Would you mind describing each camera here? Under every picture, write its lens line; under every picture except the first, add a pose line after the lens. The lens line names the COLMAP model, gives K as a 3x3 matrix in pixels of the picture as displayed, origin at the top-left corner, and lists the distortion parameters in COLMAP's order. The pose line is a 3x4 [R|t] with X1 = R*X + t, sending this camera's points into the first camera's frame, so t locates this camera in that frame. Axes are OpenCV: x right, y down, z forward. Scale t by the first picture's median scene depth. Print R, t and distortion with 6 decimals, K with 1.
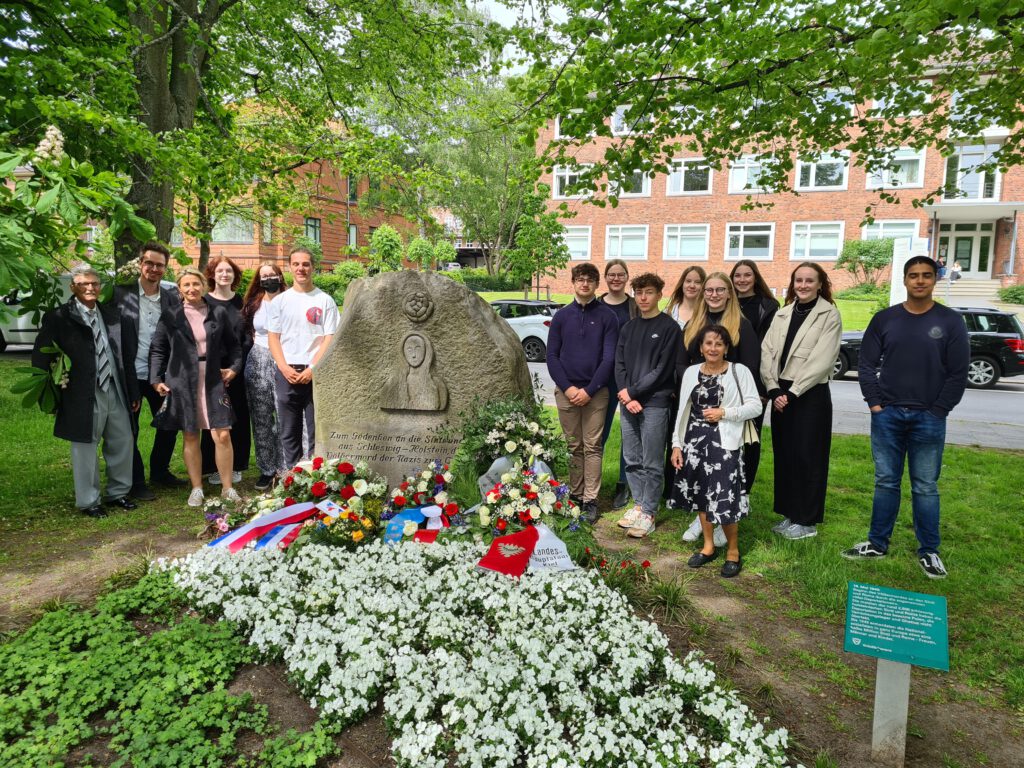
lens RADIAL K [[770.3, 0, 512.0], [0, 770.3, 384.0], [0, 0, 1]] dist [0.072127, -0.069442]
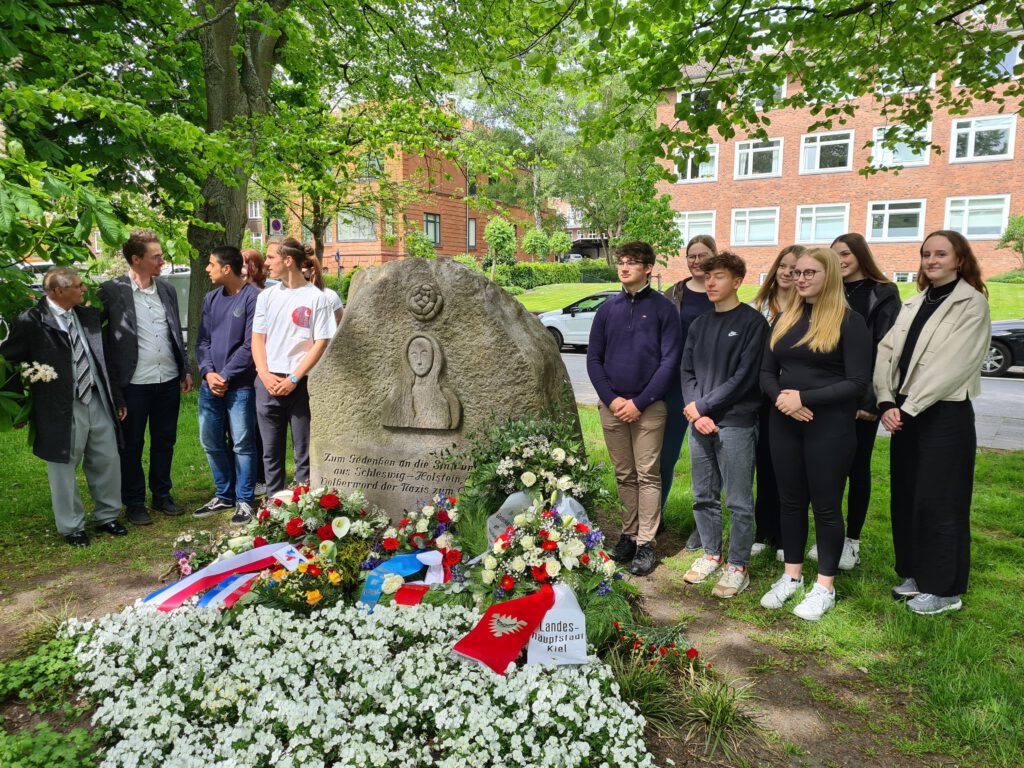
lens RADIAL K [[770.3, 0, 512.0], [0, 770.3, 384.0], [0, 0, 1]] dist [0.072127, -0.069442]
pose [[0.986803, 0.000580, -0.161925, 0.108124], [0.001053, 0.999949, 0.009996, -0.023105], [0.161923, -0.010034, 0.986752, 0.223610]]
